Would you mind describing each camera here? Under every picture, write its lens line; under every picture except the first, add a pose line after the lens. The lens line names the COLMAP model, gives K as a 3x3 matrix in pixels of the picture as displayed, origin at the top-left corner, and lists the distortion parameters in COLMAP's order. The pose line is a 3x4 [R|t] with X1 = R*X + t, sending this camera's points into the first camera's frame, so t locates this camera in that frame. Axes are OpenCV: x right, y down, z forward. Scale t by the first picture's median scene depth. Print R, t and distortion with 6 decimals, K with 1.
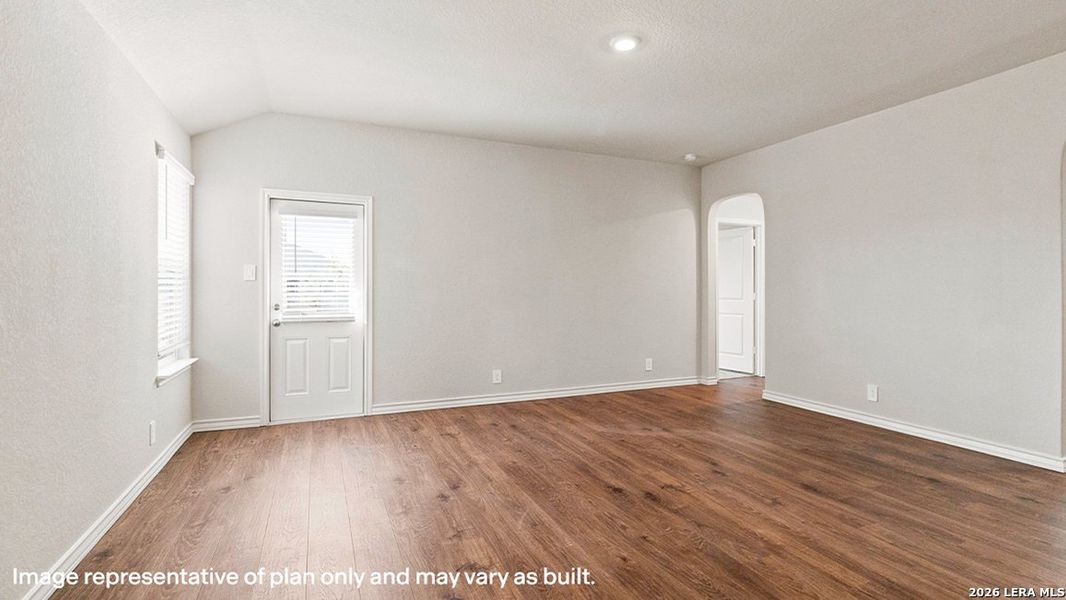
lens RADIAL K [[512.3, 0, 551.8], [0, 512.3, 292.4], [0, 0, 1]] dist [0.001192, 0.000102]
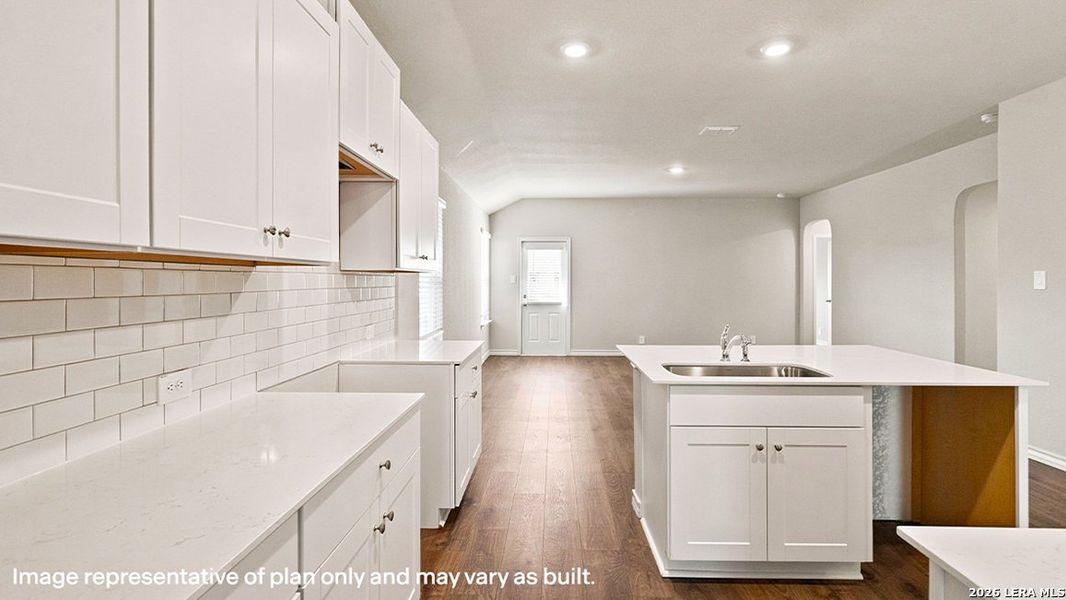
lens RADIAL K [[510.2, 0, 541.1], [0, 510.2, 285.8], [0, 0, 1]] dist [0.003031, 0.000530]
pose [[0.896883, 0.003855, -0.442251, 0.398381], [-0.002889, 0.999992, 0.002857, -0.019408], [0.442258, -0.001284, 0.896887, -0.753875]]
